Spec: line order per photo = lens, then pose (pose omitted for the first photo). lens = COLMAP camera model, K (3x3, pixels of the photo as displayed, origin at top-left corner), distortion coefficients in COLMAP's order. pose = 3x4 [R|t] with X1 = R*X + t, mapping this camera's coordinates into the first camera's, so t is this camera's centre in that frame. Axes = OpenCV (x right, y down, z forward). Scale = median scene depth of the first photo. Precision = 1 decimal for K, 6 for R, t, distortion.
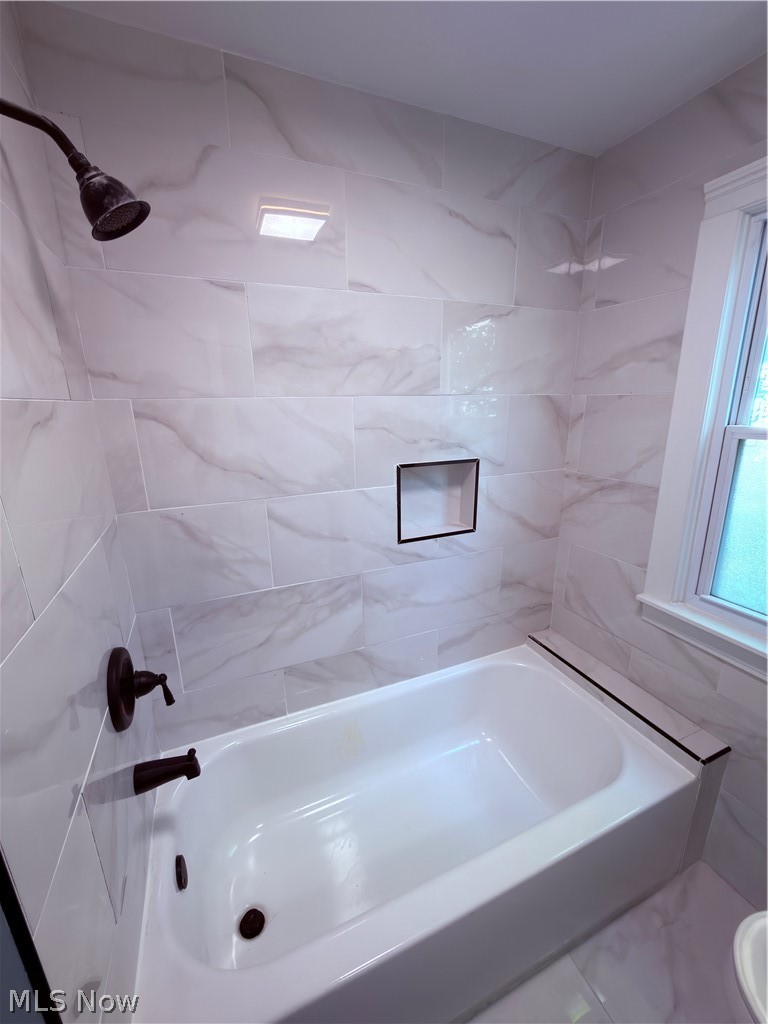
lens RADIAL K [[409.8, 0, 385.4], [0, 409.8, 512.3], [0, 0, 1]] dist [0.002515, -0.000404]
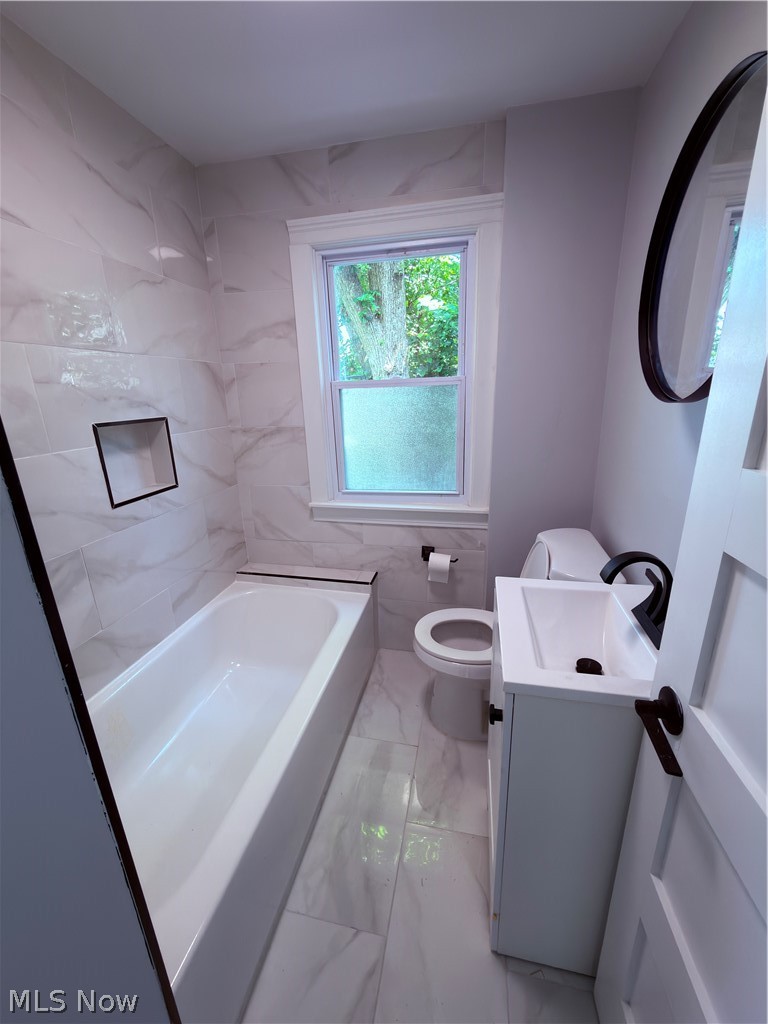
lens RADIAL K [[409.8, 0, 383.4], [0, 409.8, 511.0], [0, 0, 1]] dist [0.002515, -0.000404]
pose [[0.576876, -0.232041, 0.783180, -0.352677], [0.229064, 0.966286, 0.117567, 0.113933], [-0.784056, 0.111577, 0.610579, -0.072643]]
